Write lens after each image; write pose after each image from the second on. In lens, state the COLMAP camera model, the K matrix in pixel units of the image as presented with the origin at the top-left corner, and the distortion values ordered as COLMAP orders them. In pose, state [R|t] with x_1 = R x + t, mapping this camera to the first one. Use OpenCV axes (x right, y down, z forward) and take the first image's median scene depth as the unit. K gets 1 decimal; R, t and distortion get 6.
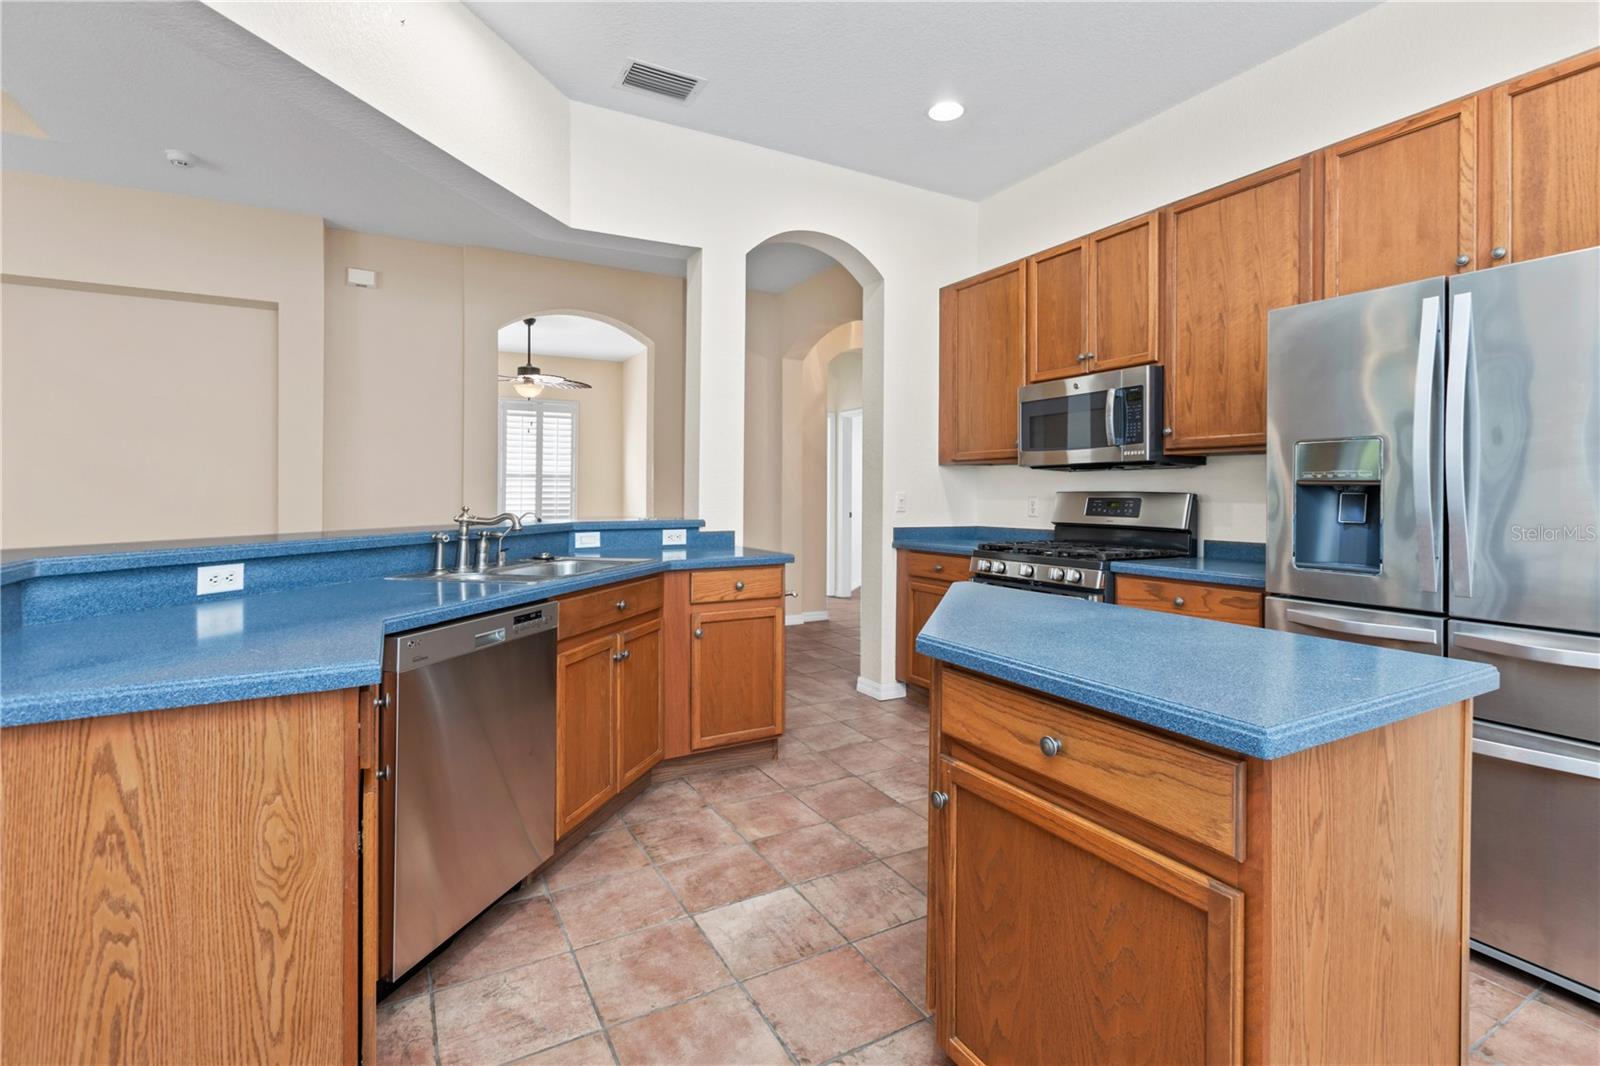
lens RADIAL K [[740.8, 0, 826.3], [0, 740.8, 492.6], [0, 0, 1]] dist [0.005507, -0.004050]
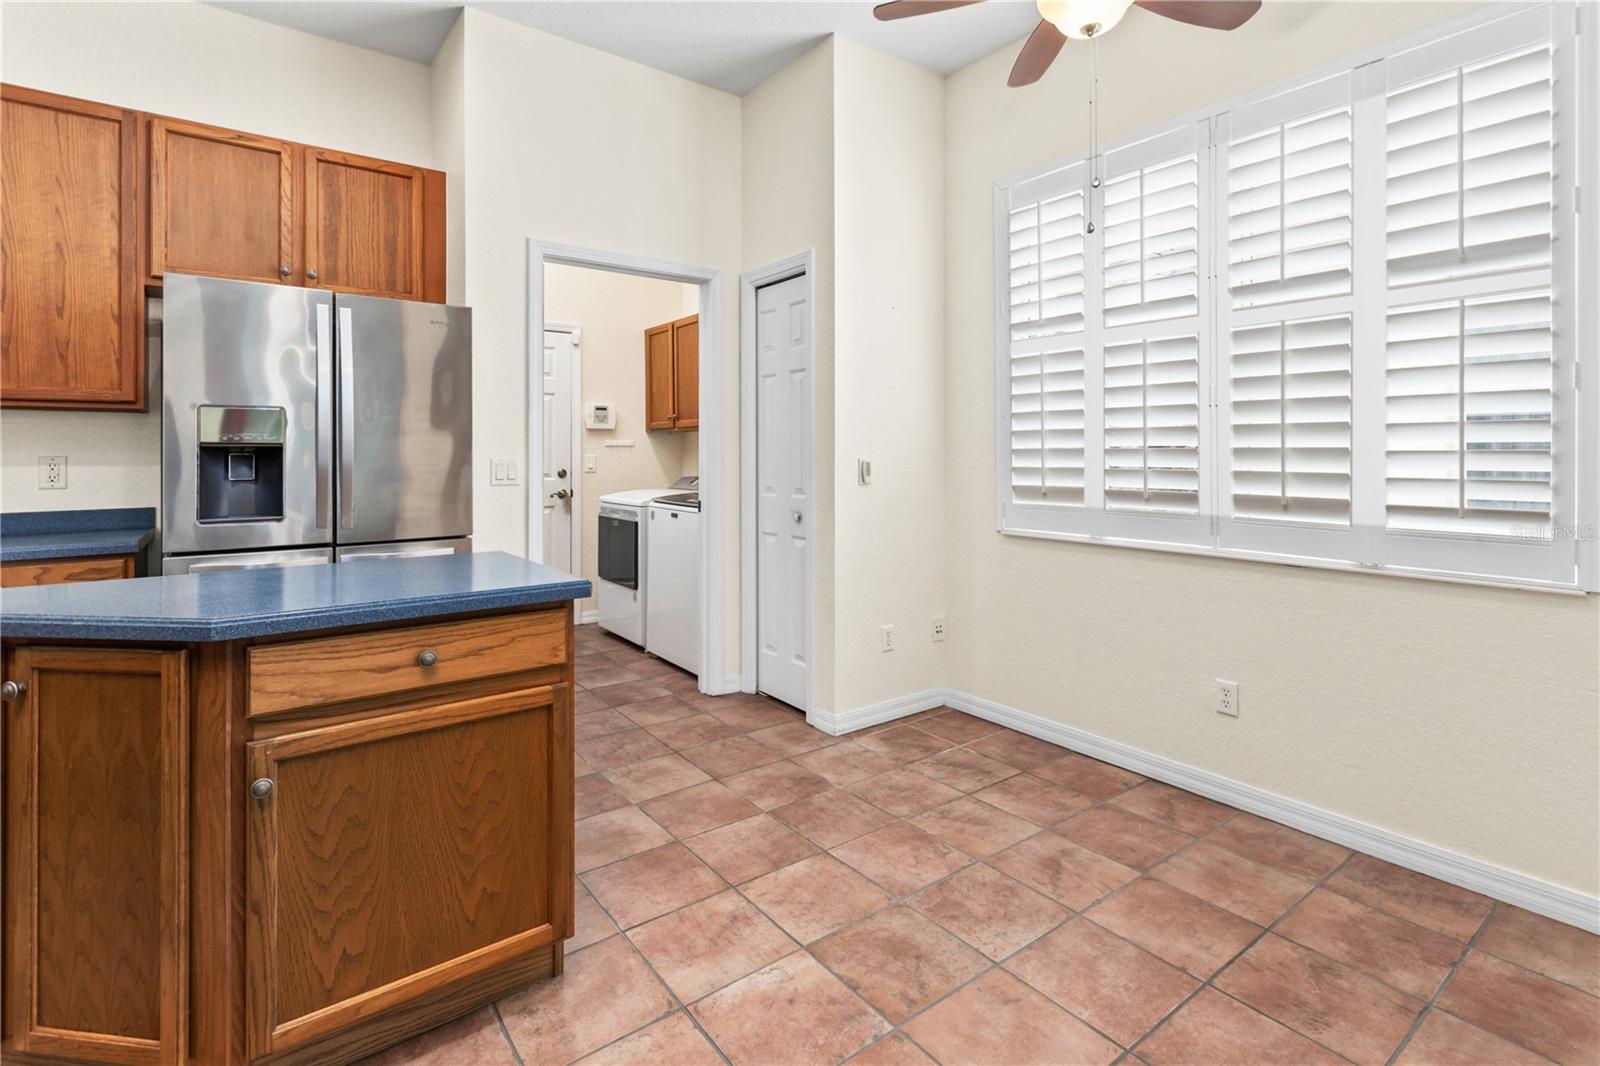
lens RADIAL K [[740.8, 0, 802.9], [0, 740.8, 454.8], [0, 0, 1]] dist [0.005507, -0.004050]
pose [[-0.102927, -0.006724, 0.994666, -0.487661], [0.002347, 0.999973, 0.007003, -0.003663], [-0.994686, 0.003056, -0.102908, 0.244761]]
